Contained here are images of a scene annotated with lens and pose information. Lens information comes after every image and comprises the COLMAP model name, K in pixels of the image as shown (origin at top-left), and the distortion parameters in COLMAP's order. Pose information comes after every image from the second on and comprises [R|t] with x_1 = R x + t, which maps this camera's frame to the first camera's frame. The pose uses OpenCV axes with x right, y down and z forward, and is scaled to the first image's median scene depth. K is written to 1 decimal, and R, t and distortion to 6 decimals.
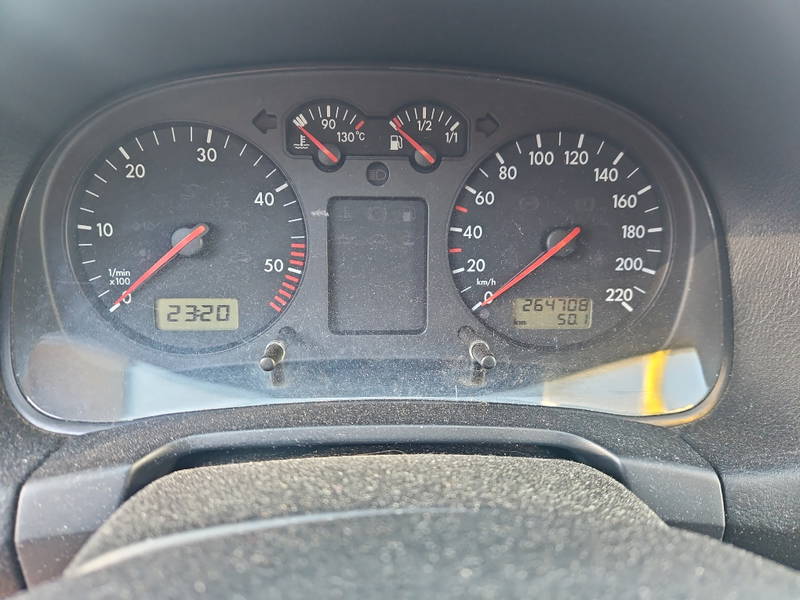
lens RADIAL K [[534.8, 0, 399.6], [0, 534.8, 300.5], [0, 0, 1]] dist [0.004040, 0.000513]
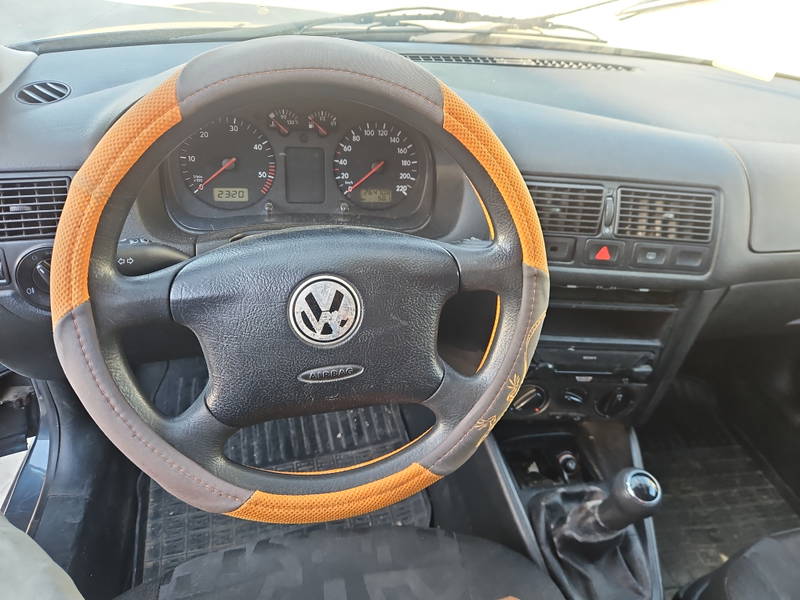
lens RADIAL K [[534.8, 0, 402.2], [0, 534.8, 299.5], [0, 0, 1]] dist [0.004040, 0.000513]
pose [[0.985867, -0.026014, 0.165499, -0.021485], [0.001651, 0.989331, 0.145673, 0.147510], [-0.167523, -0.143341, 0.975392, -1.614453]]
